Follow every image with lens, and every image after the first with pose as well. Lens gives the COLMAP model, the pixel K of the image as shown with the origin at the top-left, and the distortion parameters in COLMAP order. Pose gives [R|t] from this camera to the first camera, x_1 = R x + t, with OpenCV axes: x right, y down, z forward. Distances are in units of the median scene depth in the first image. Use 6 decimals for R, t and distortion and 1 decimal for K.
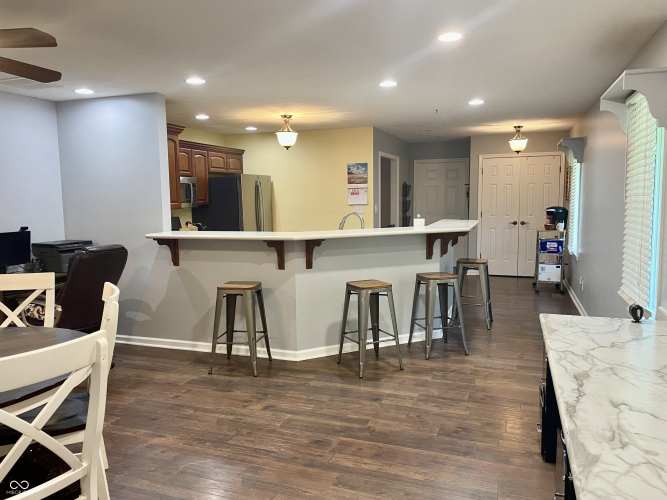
lens RADIAL K [[506.6, 0, 332.6], [0, 506.6, 248.2], [0, 0, 1]] dist [0.066519, -0.086903]
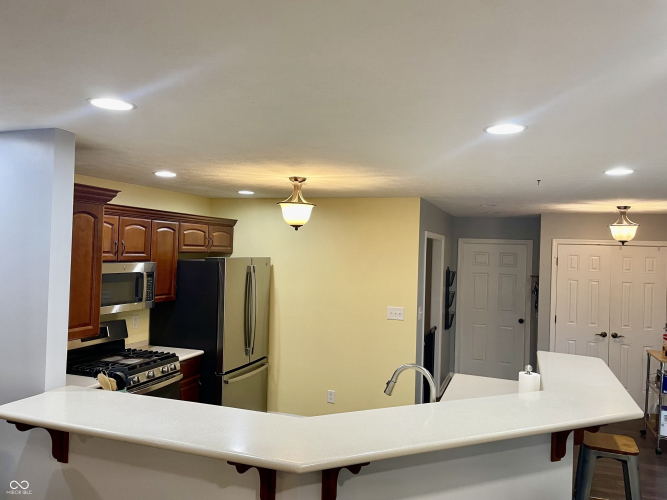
lens RADIAL K [[506.6, 0, 334.8], [0, 506.6, 249.3], [0, 0, 1]] dist [0.066519, -0.086903]
pose [[0.998853, 0.047276, -0.007570, -0.028820], [-0.047818, 0.992989, -0.108101, -0.085958], [0.002406, 0.108339, 0.994111, 0.308476]]
